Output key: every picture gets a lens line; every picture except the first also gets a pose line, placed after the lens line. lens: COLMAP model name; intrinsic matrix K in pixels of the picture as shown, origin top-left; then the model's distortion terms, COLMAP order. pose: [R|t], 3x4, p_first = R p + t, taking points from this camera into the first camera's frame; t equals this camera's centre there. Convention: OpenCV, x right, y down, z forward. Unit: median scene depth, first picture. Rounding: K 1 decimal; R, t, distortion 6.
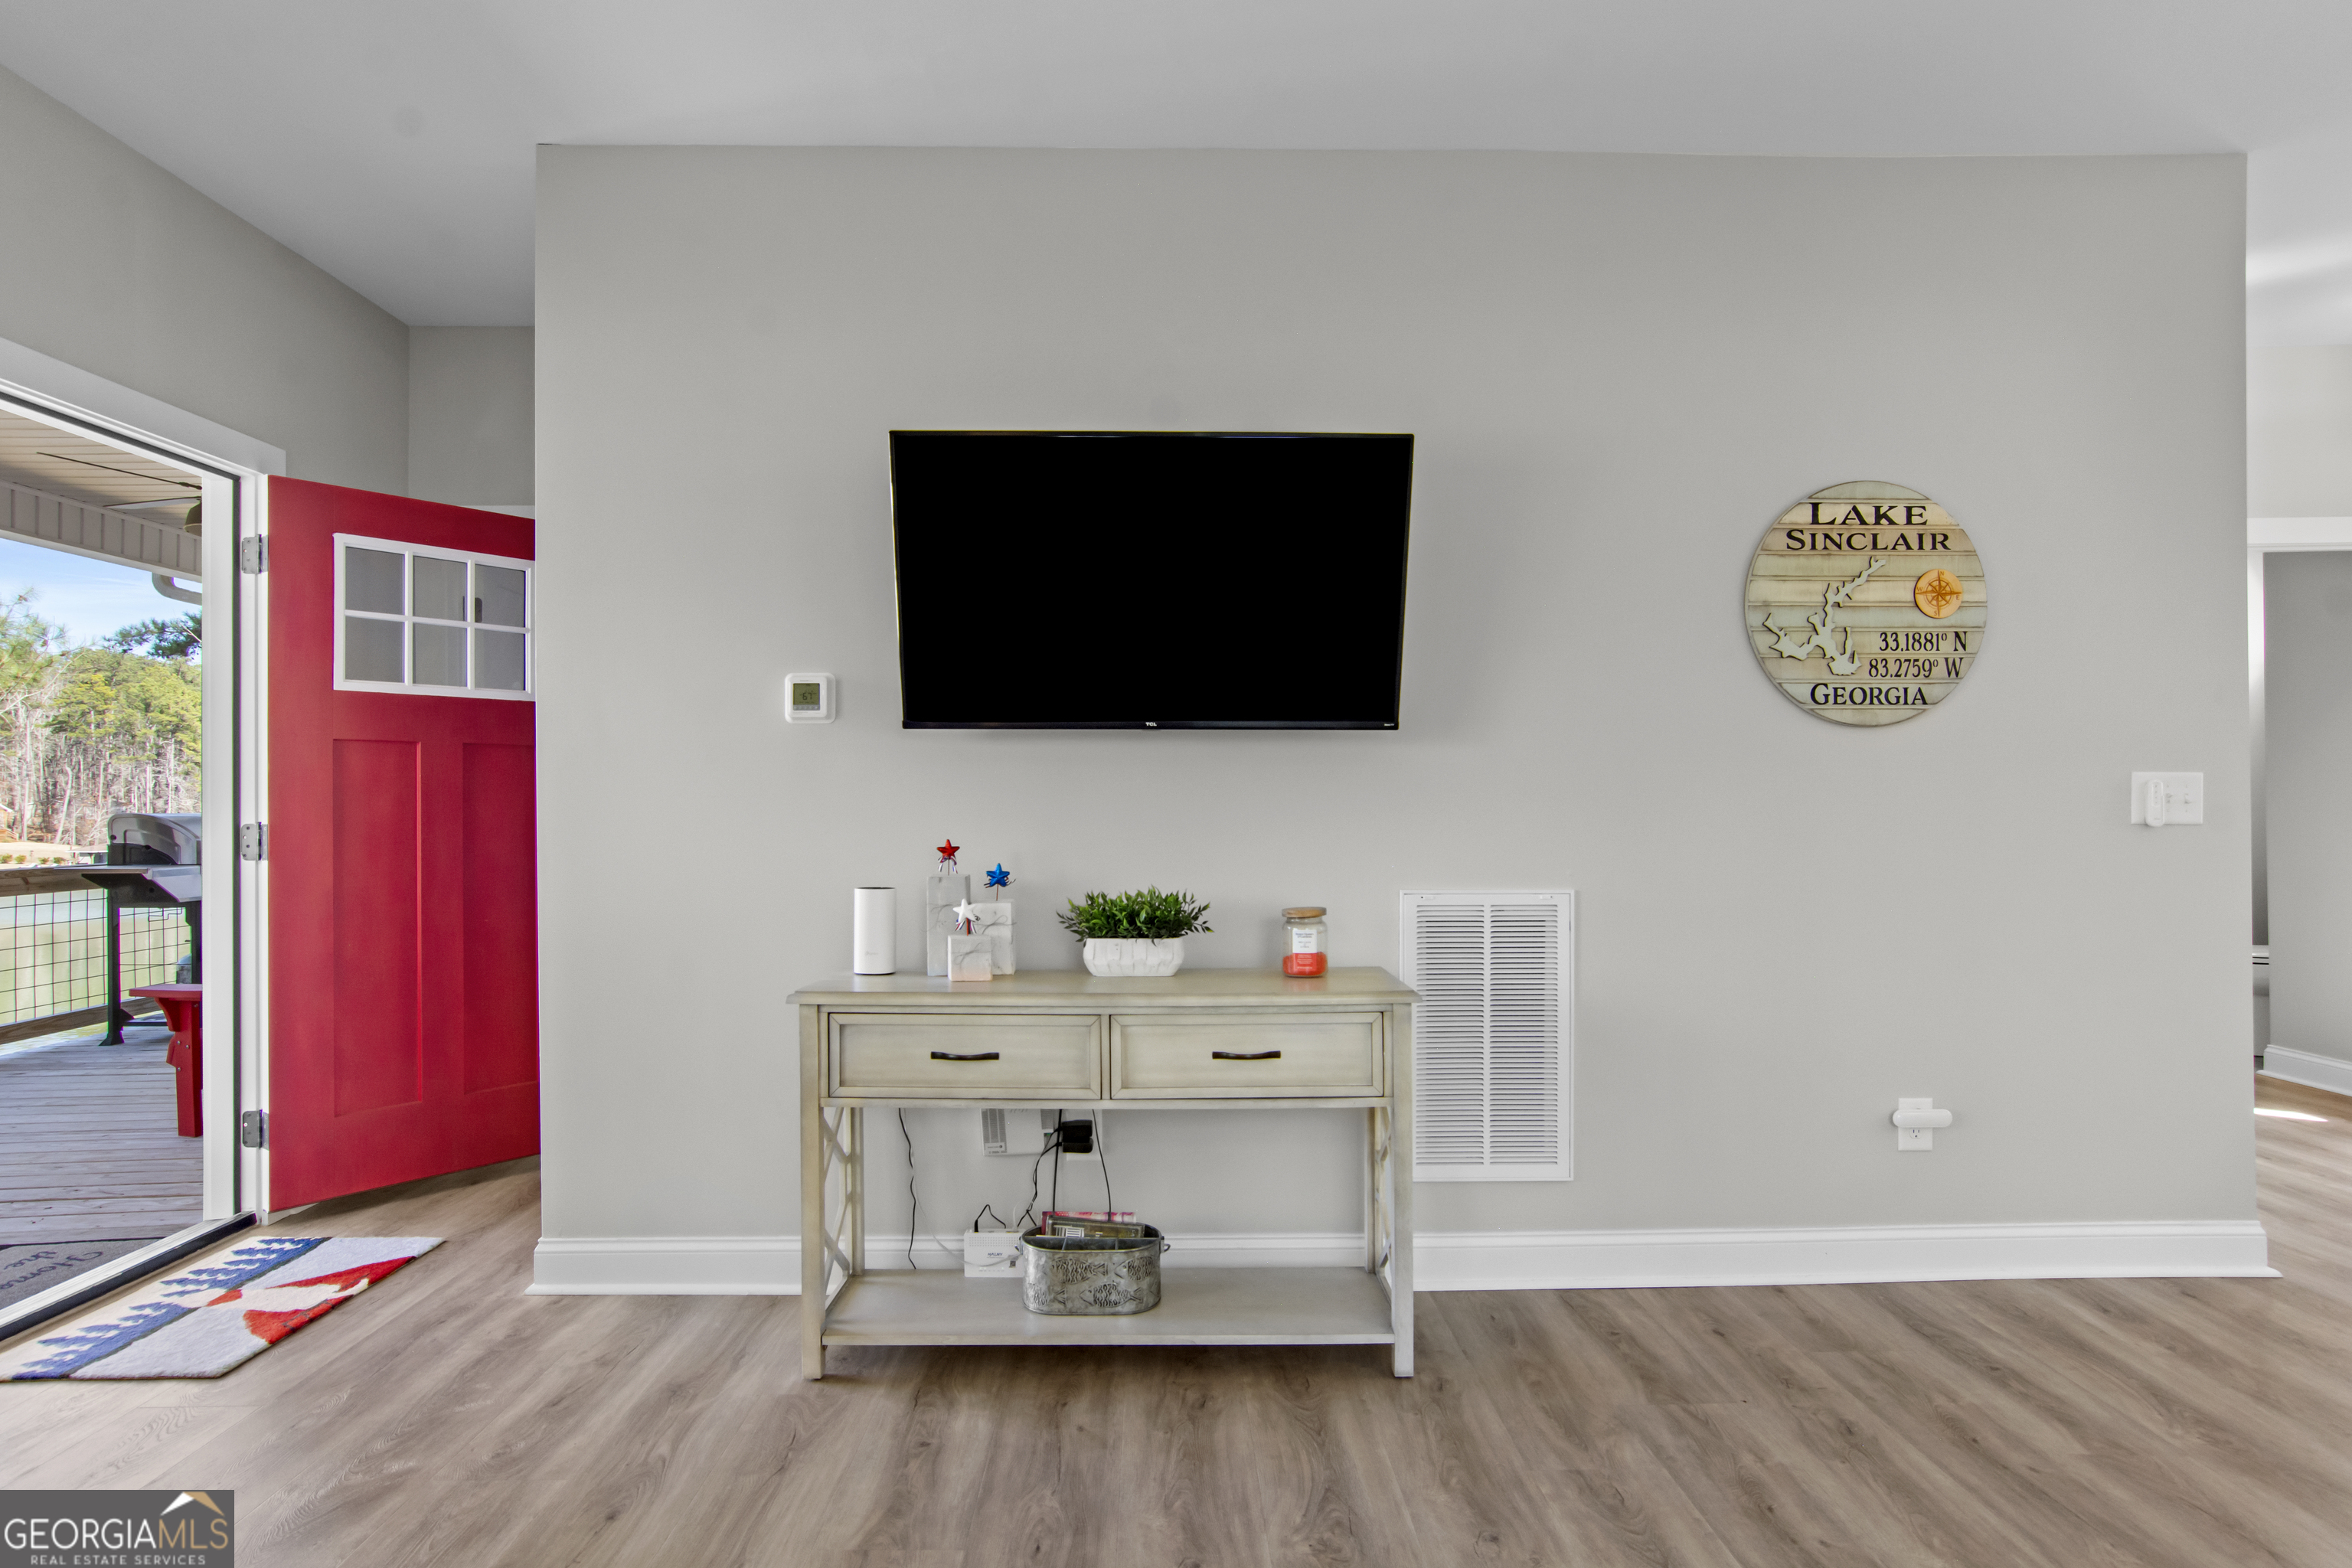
lens RADIAL K [[1293.4, 0, 1162.4], [0, 1293.4, 799.9], [0, 0, 1]] dist [-0.067796, 0.049108]
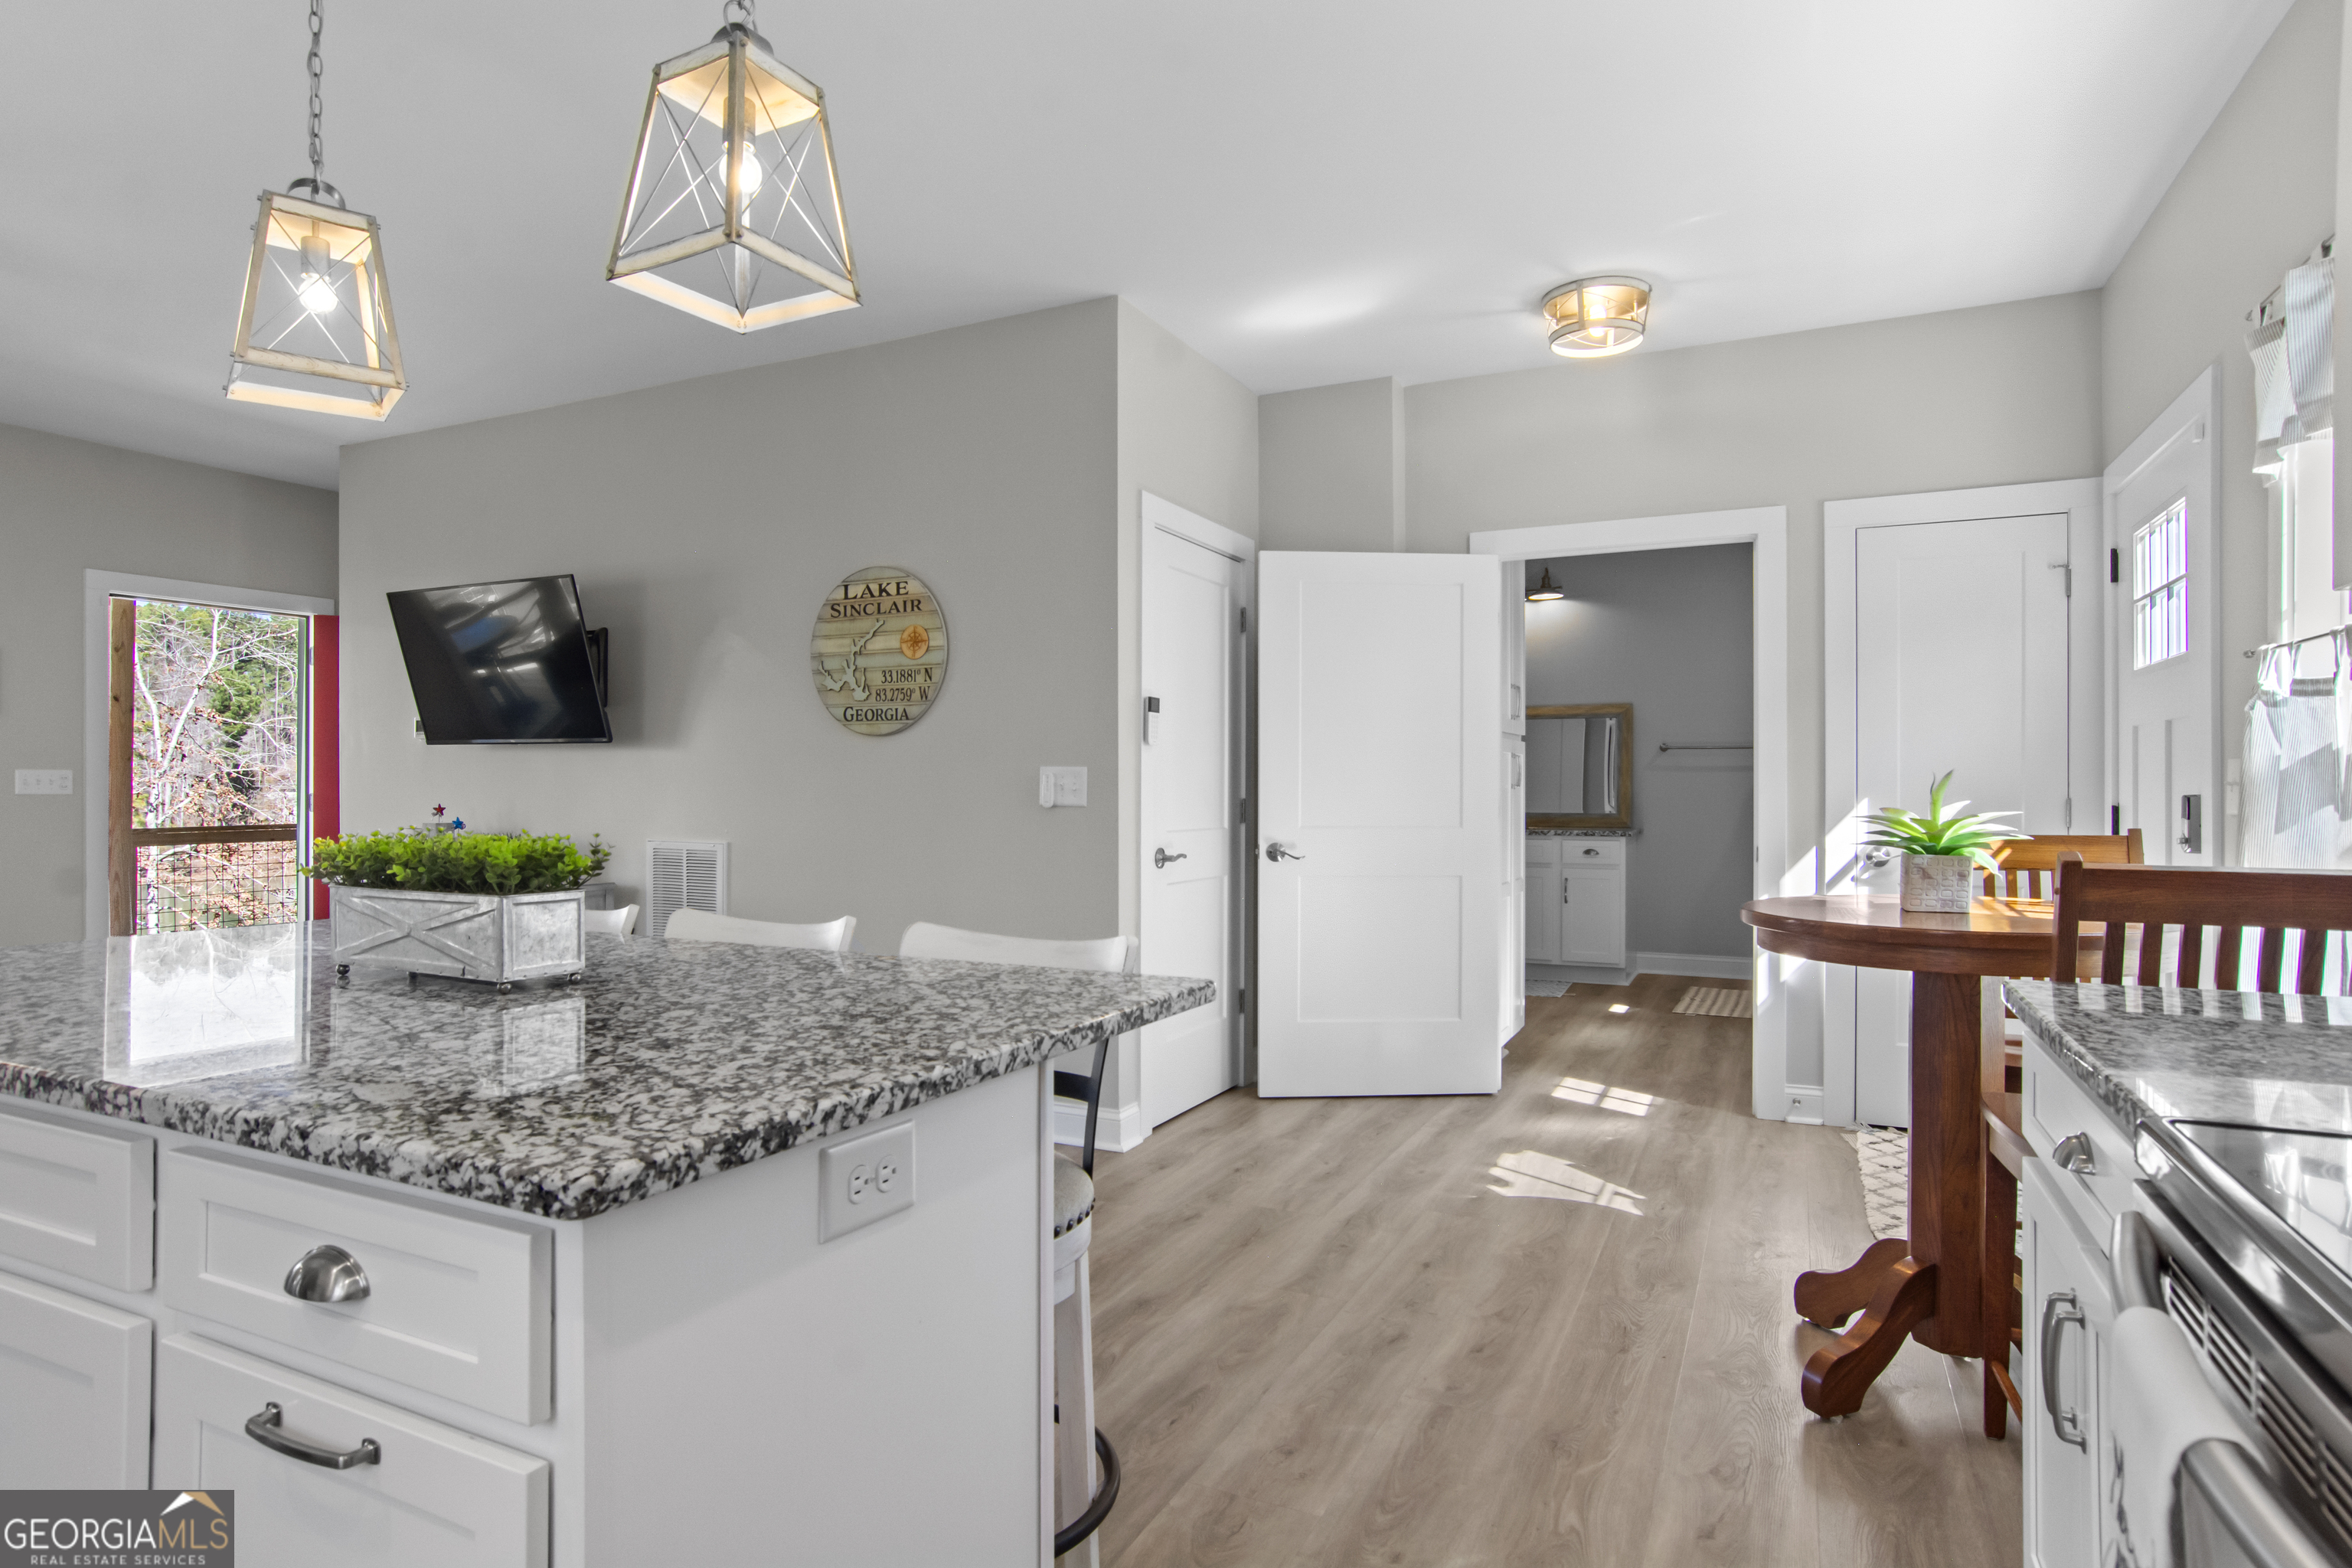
lens RADIAL K [[1293.4, 0, 1162.4], [0, 1293.4, 799.9], [0, 0, 1]] dist [-0.067796, 0.049108]
pose [[0.894392, 0.011629, -0.447133, 1.511501], [-0.007301, 0.999908, 0.011400, -0.003403], [0.447224, -0.006932, 0.894395, -0.174271]]
